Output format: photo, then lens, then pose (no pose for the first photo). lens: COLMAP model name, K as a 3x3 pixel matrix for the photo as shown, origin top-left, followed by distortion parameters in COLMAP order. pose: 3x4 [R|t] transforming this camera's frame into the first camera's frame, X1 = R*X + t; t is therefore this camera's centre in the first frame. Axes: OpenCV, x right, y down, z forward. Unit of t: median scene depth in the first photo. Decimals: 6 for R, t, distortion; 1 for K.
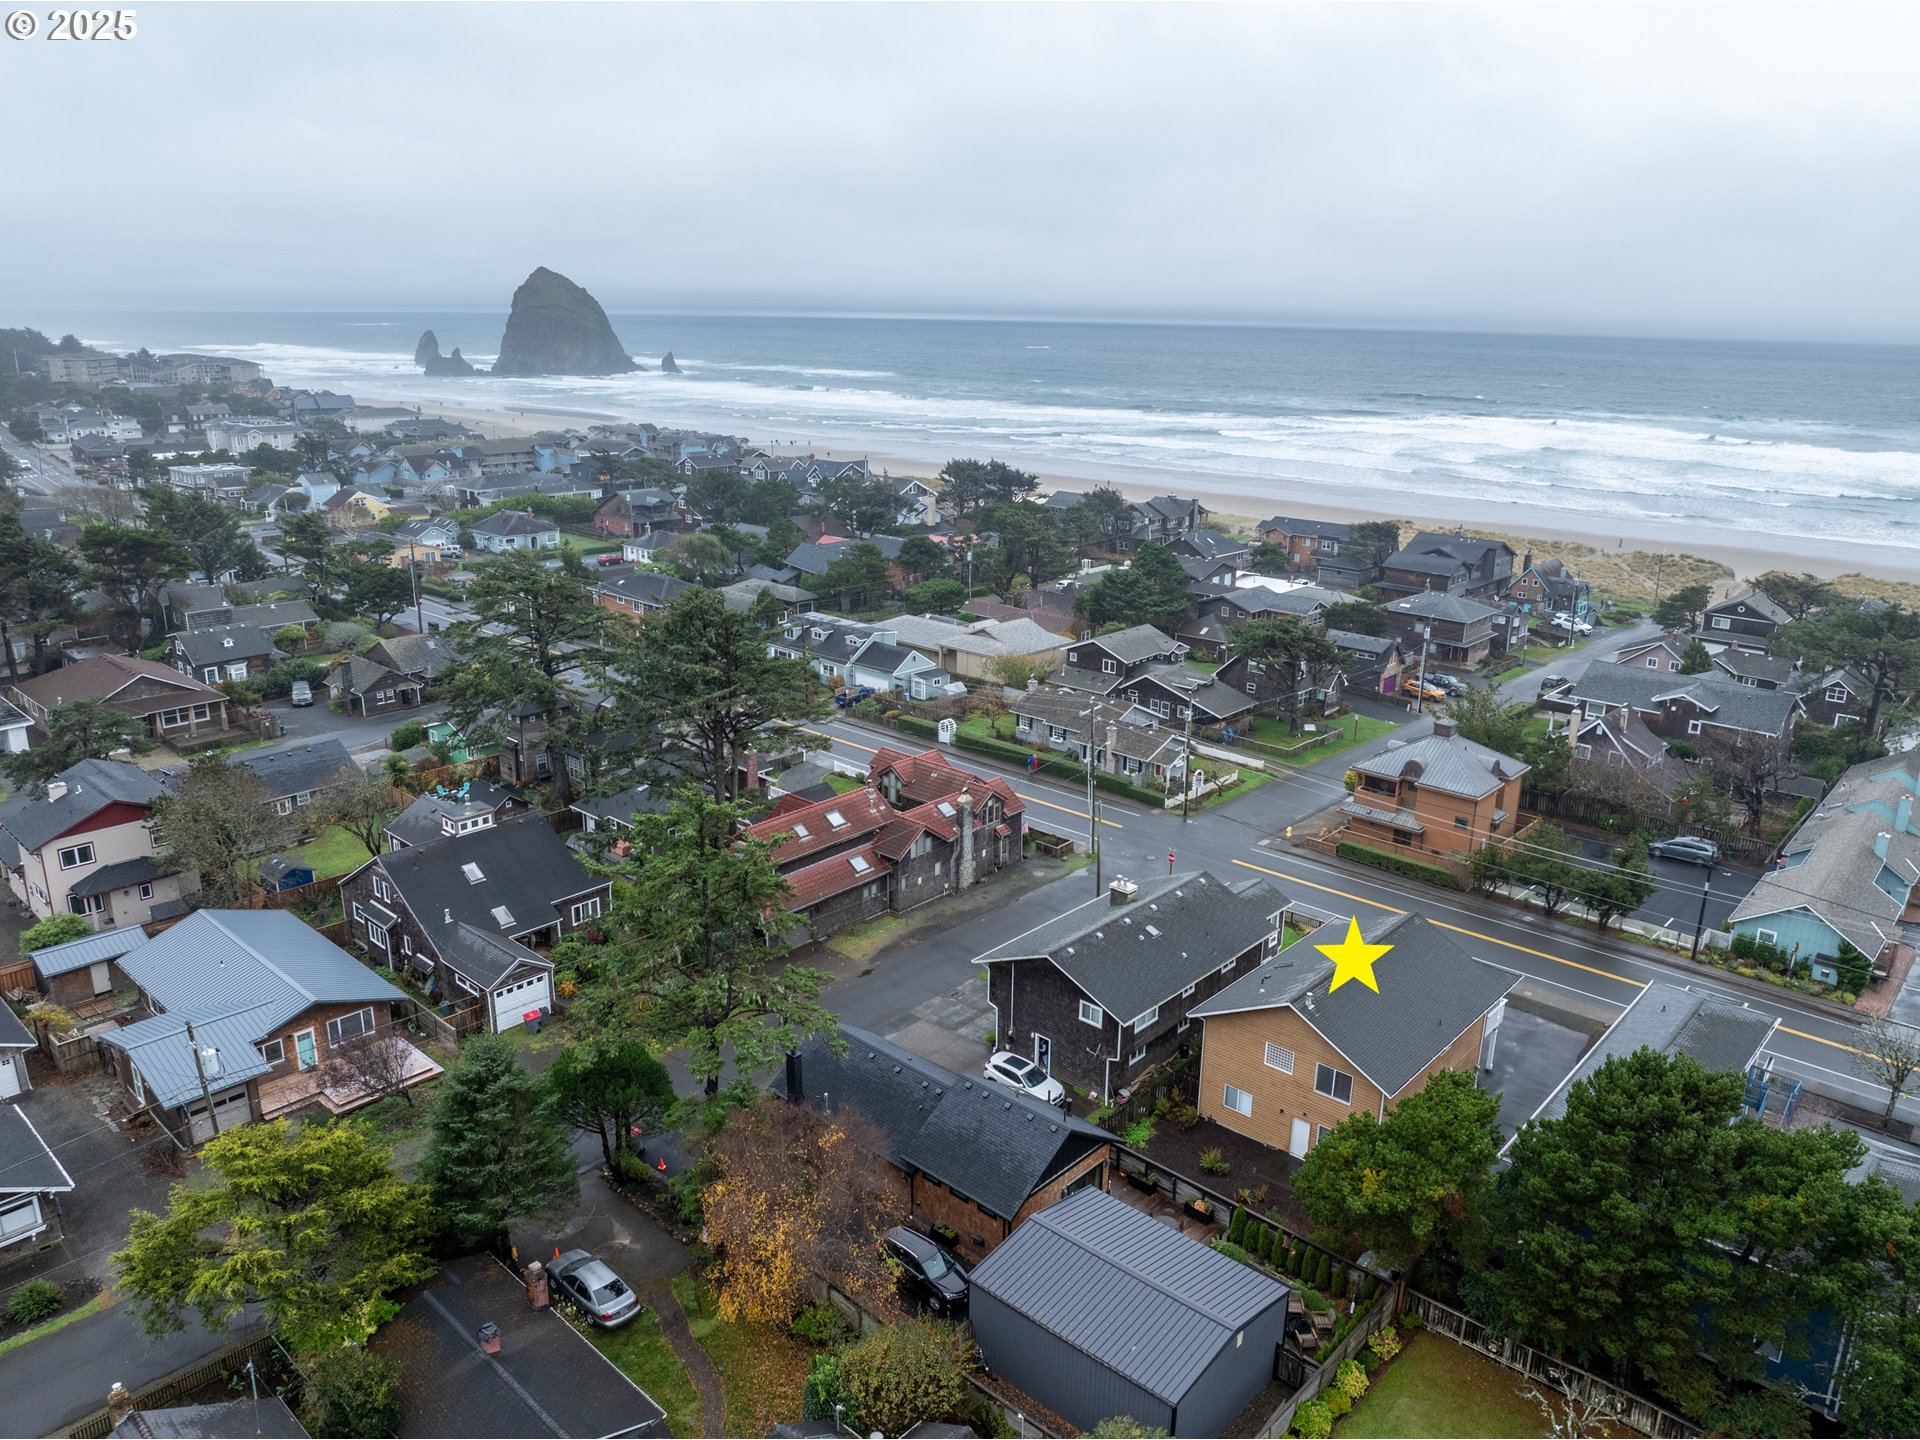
lens RADIAL K [[1352.7, 0, 960.0], [0, 1352.7, 720.0], [0, 0, 1]] dist [-0.048582, -0.002483]
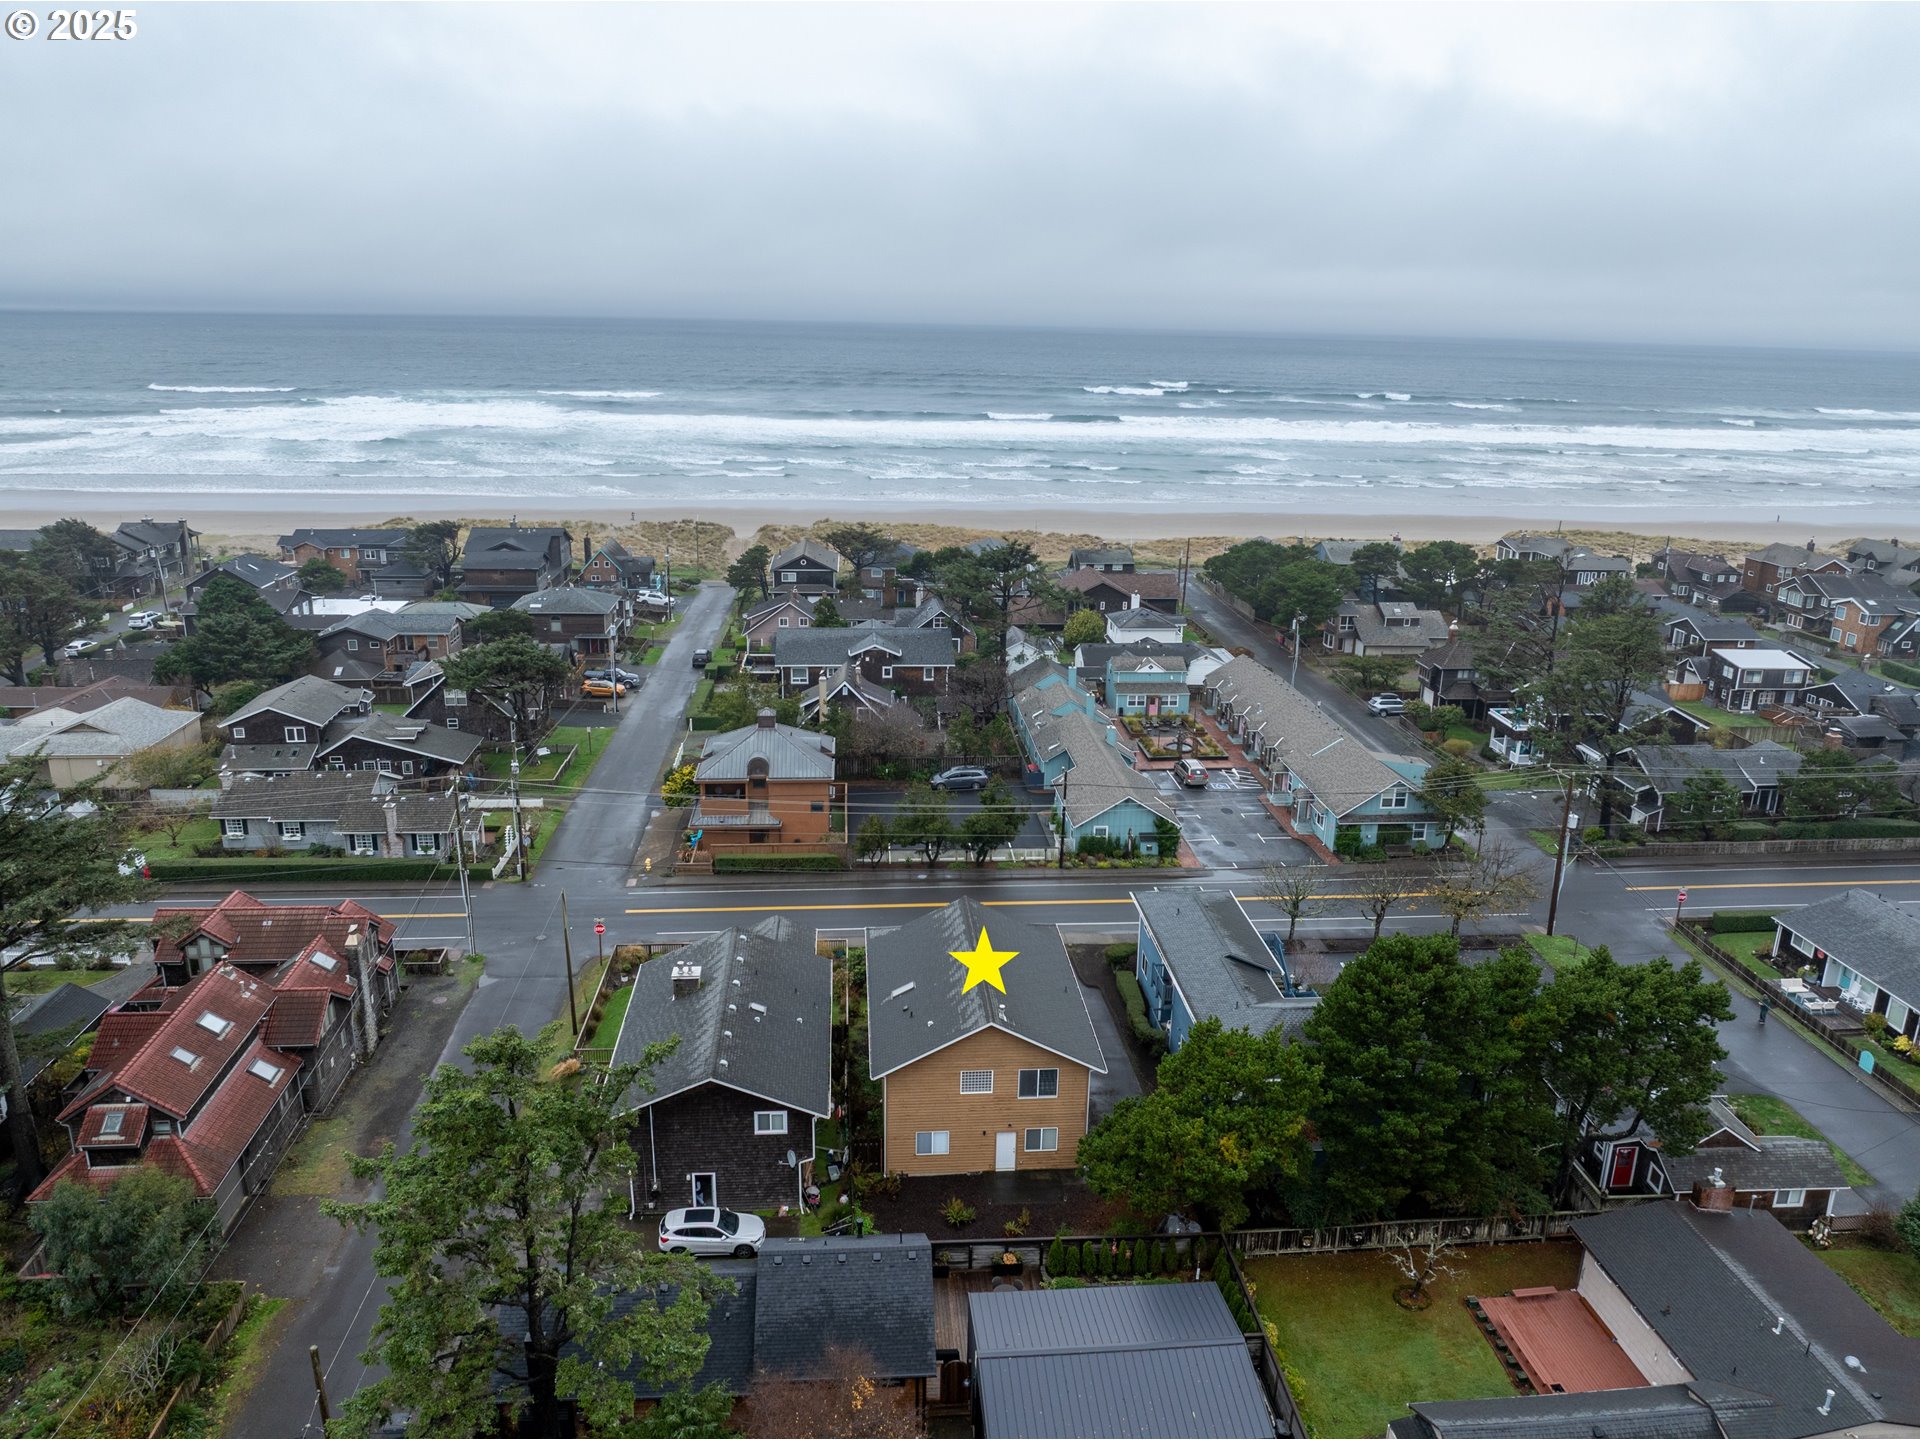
lens RADIAL K [[1363.1, 0, 960.0], [0, 1363.1, 720.0], [0, 0, 1]] dist [-0.034720, -0.002958]
pose [[0.672569, -0.207825, 0.710253, -0.261565], [0.199483, 0.975145, 0.096435, -0.062320], [-0.712641, 0.076824, 0.697309, 0.198157]]
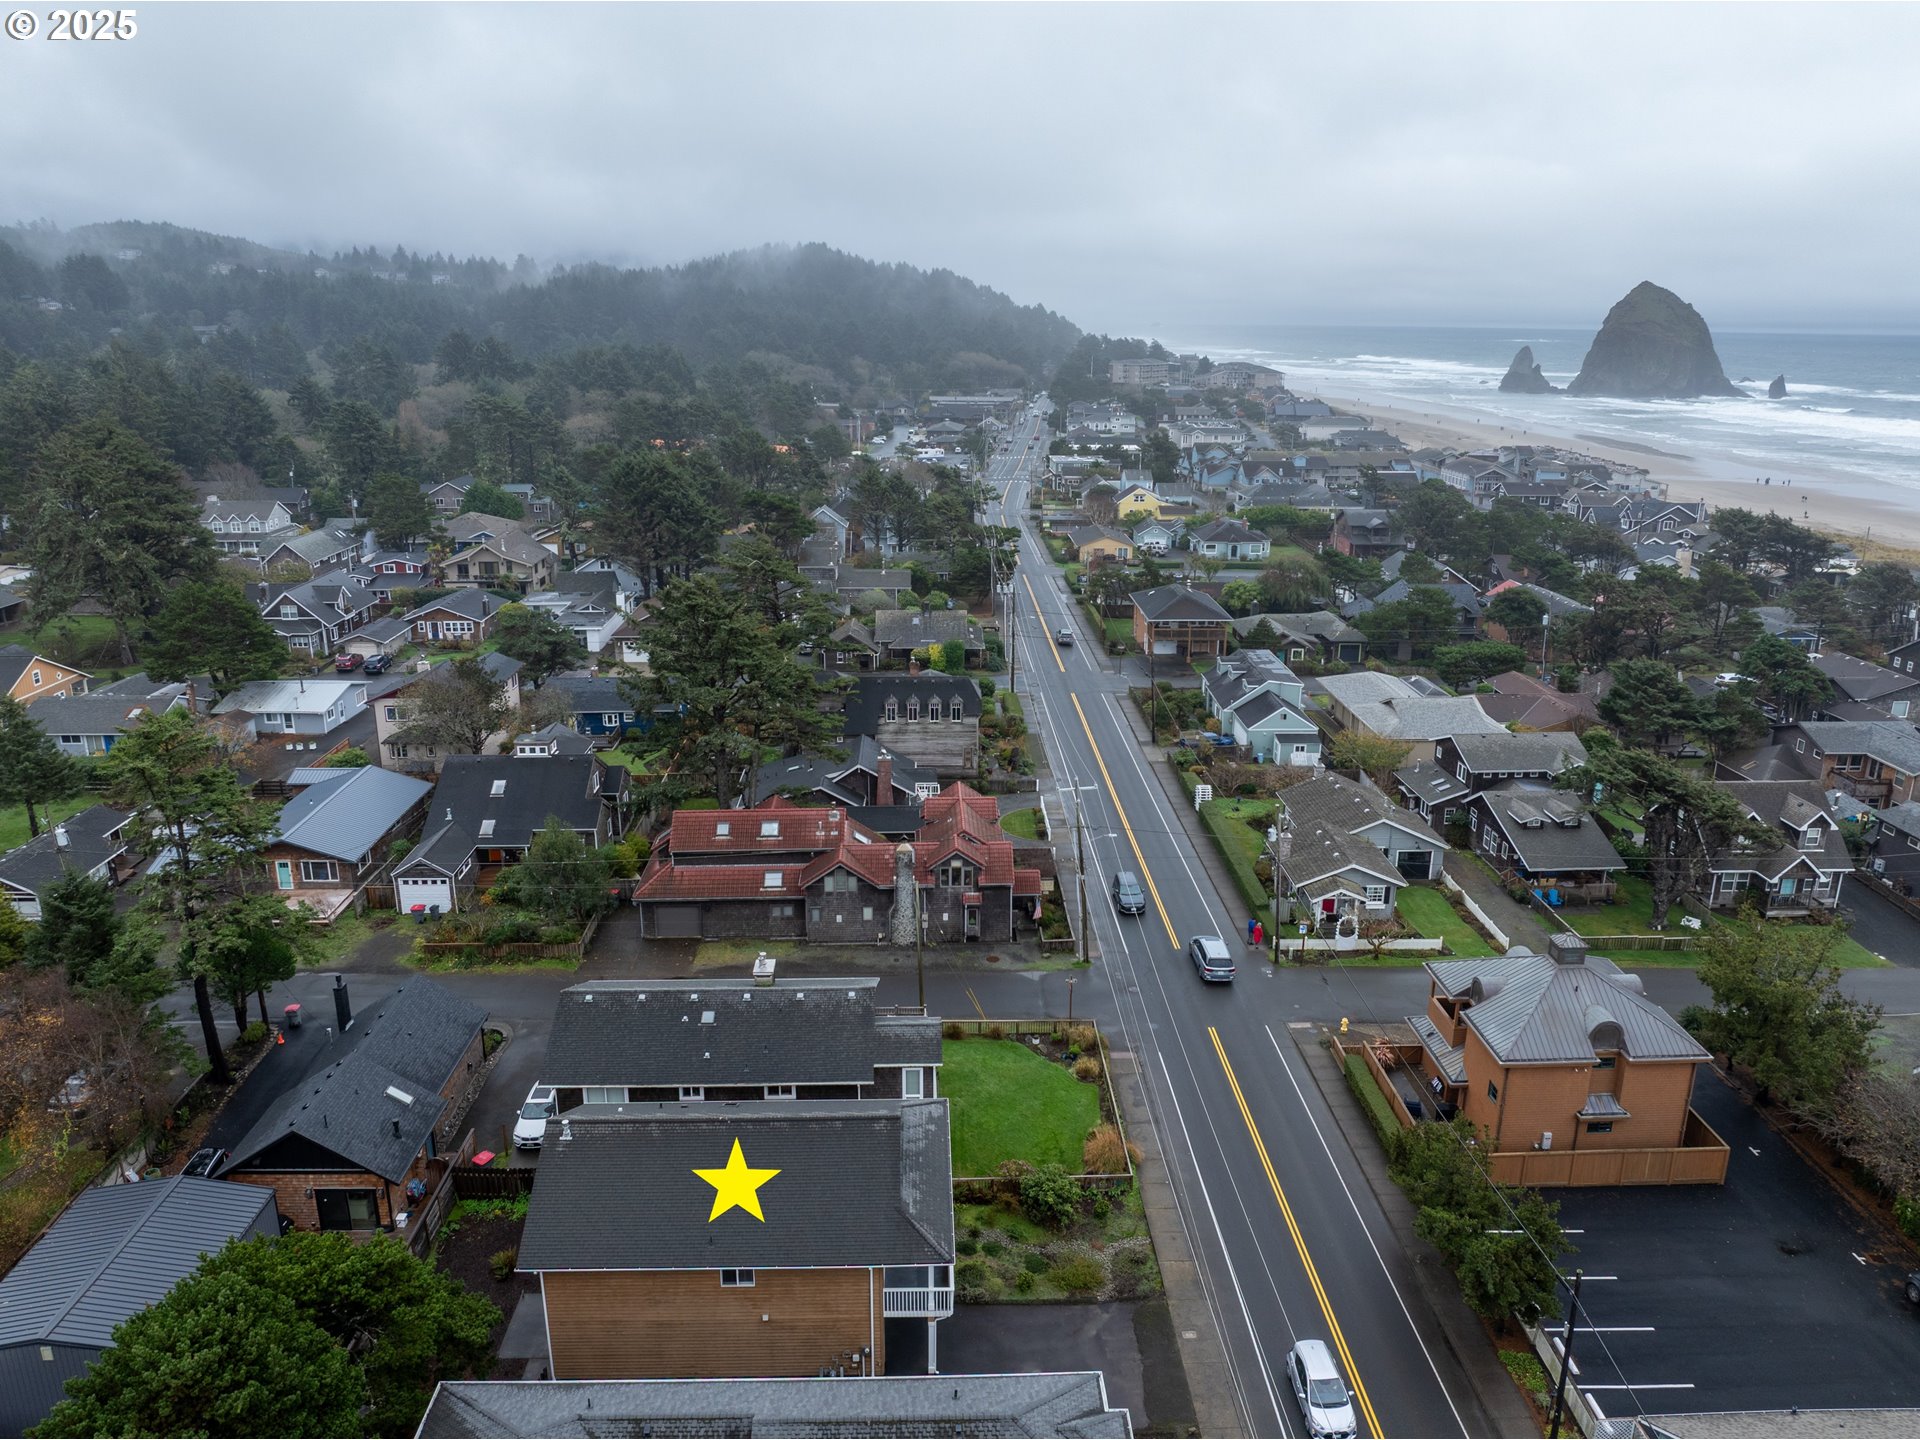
lens RADIAL K [[1319.3, 0, 960.0], [0, 1319.3, 720.0], [0, 0, 1]] dist [-0.016838, -0.003215]
pose [[0.695672, 0.195686, -0.691193, 0.578970], [-0.200753, 0.976806, 0.074493, -0.092064], [0.689739, 0.086936, 0.718820, 0.353609]]
